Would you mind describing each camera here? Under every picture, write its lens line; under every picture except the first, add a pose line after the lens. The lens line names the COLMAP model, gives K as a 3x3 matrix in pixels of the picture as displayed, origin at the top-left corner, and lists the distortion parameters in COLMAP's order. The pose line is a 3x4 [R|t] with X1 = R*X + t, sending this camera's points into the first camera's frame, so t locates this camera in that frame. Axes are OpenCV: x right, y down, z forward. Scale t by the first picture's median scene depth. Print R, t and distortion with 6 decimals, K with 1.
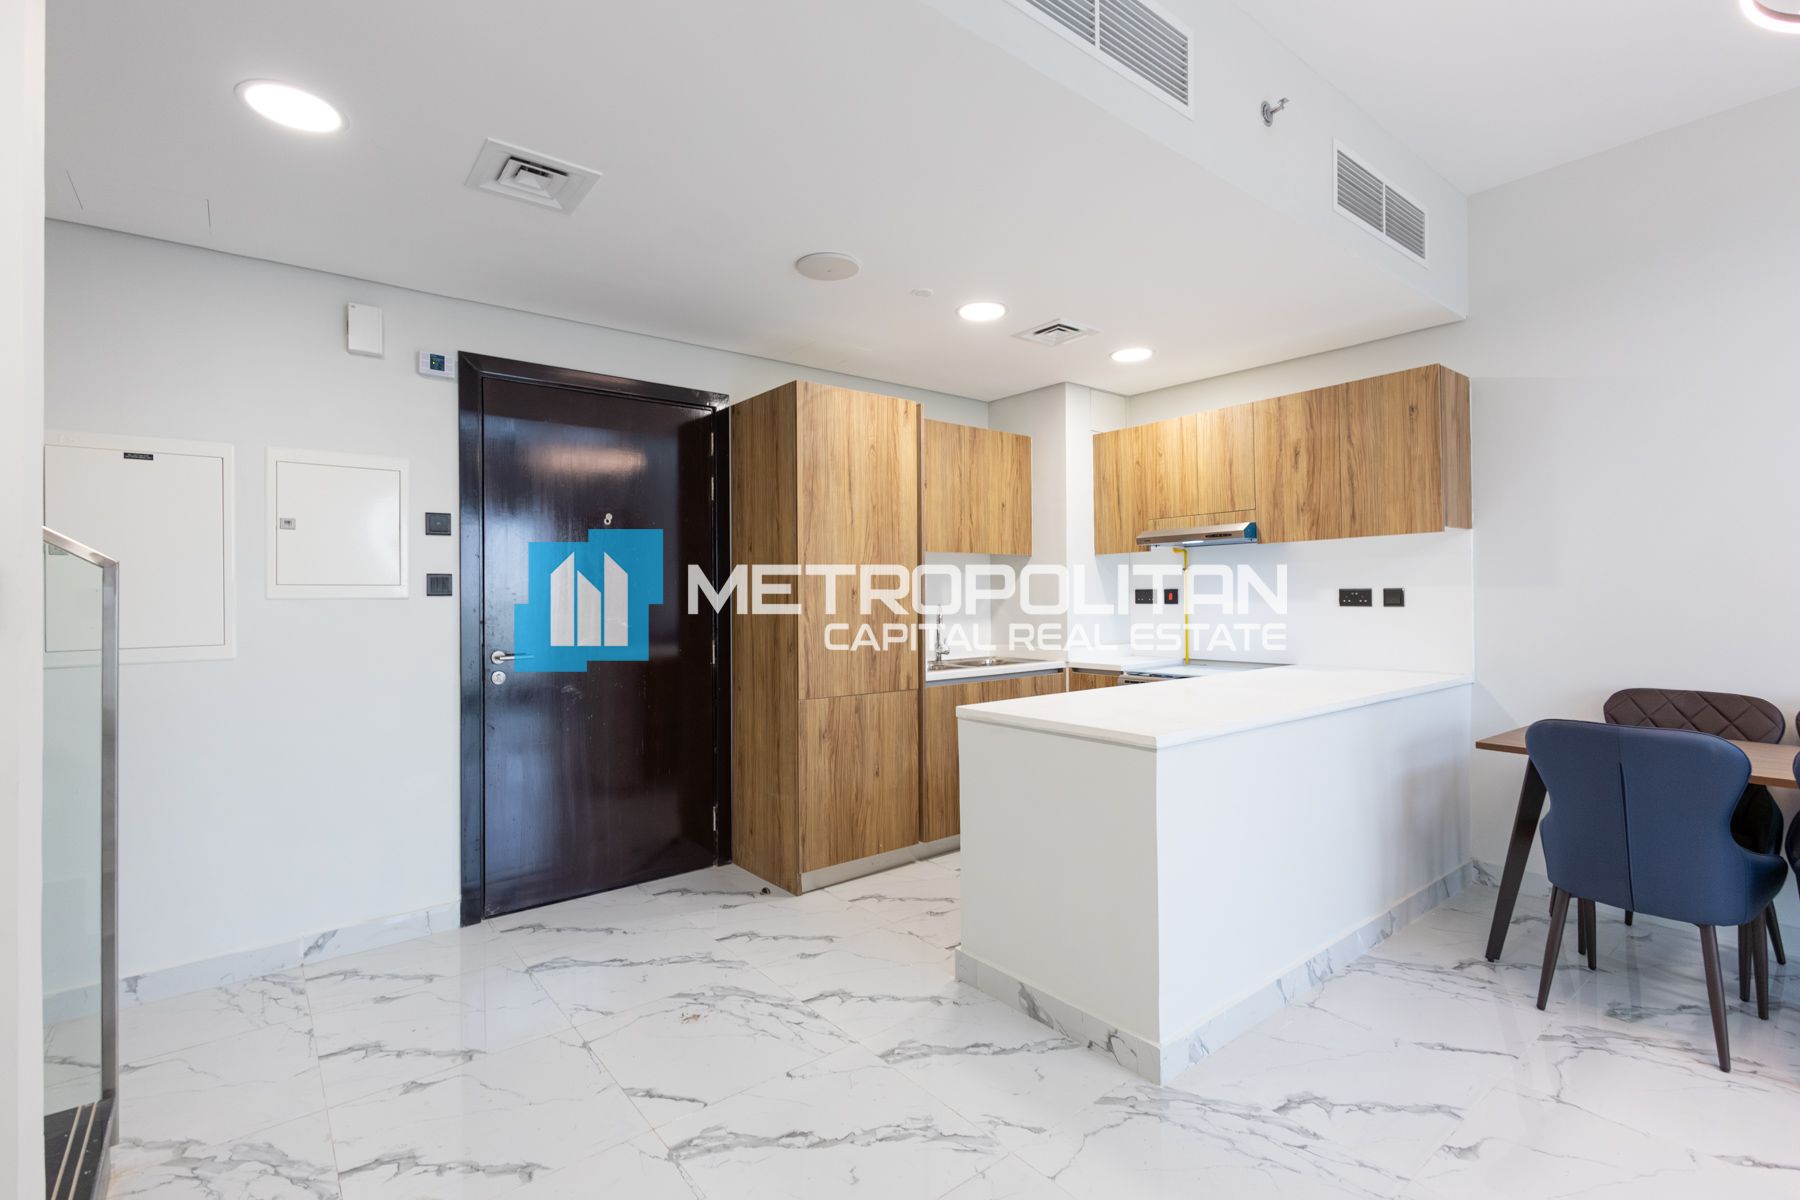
lens RADIAL K [[825.0, 0, 908.2], [0, 825.0, 591.7], [0, 0, 1]] dist [0.008683, -0.001312]
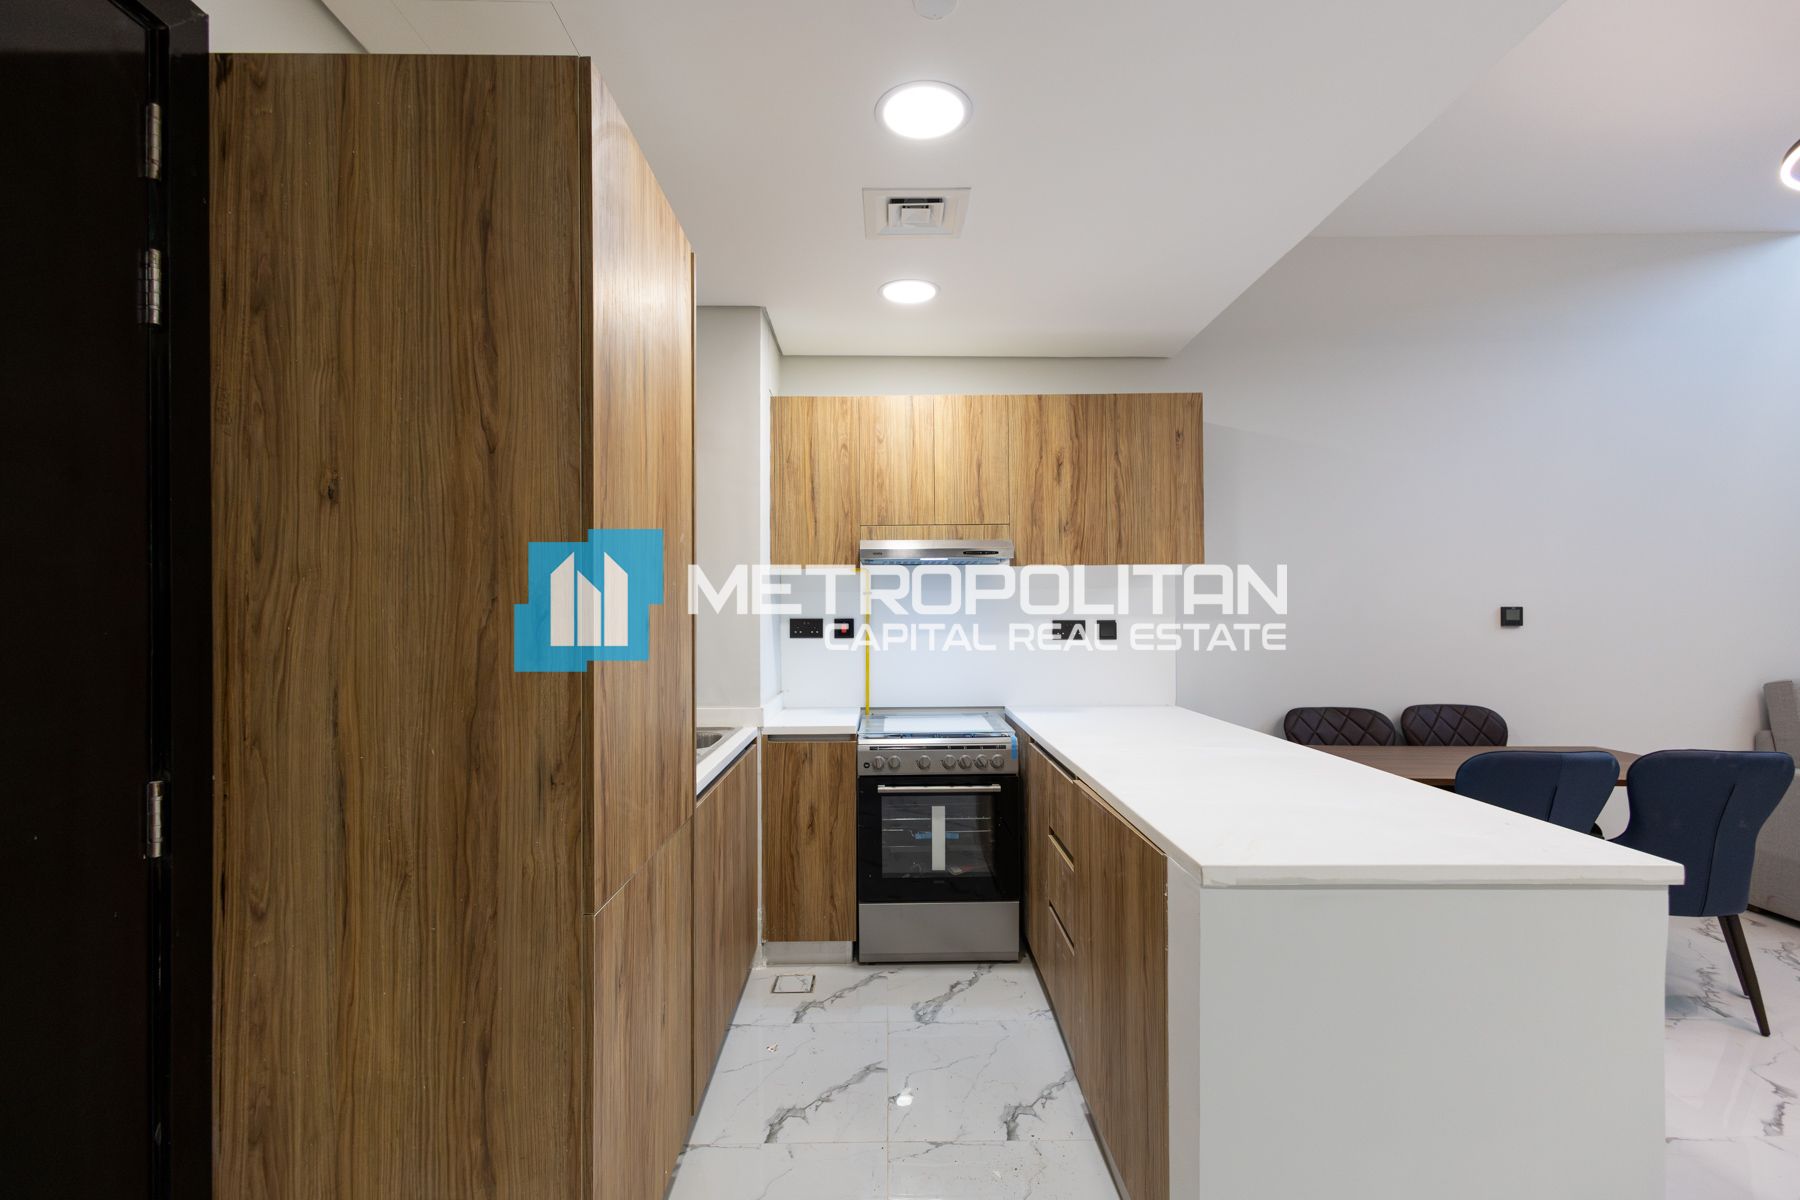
lens RADIAL K [[825.0, 0, 901.0], [0, 825.0, 611.5], [0, 0, 1]] dist [0.008683, -0.001312]
pose [[0.617735, 0.014225, 0.786258, -0.312419], [-0.005355, 0.999889, -0.013883, 0.000177], [-0.786368, 0.004365, 0.617743, 0.600385]]
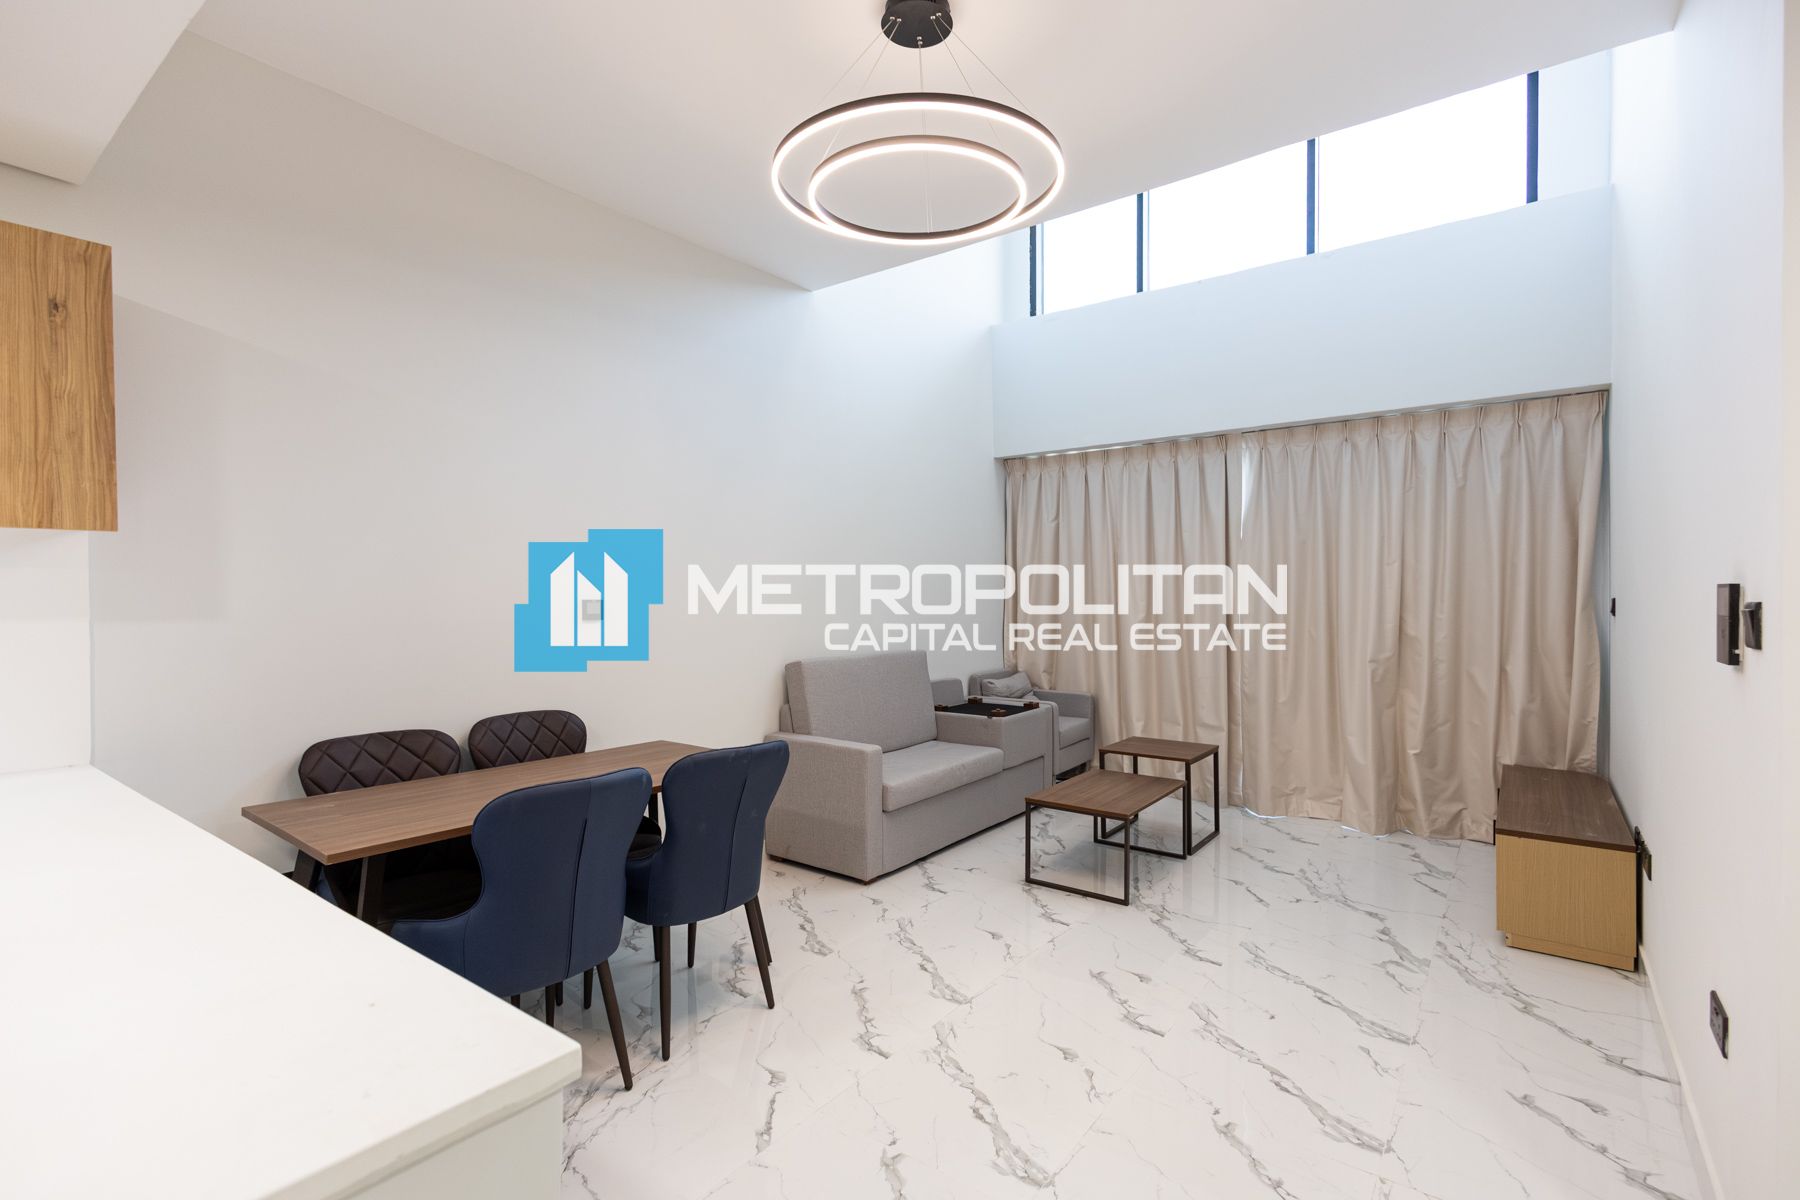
lens RADIAL K [[825.0, 0, 897.5], [0, 825.0, 598.4], [0, 0, 1]] dist [0.008683, -0.001312]
pose [[-0.241014, 0.010822, 0.970461, -0.062230], [0.006844, 0.999932, -0.009451, -0.013139], [-0.970497, 0.004364, -0.241072, 0.532211]]
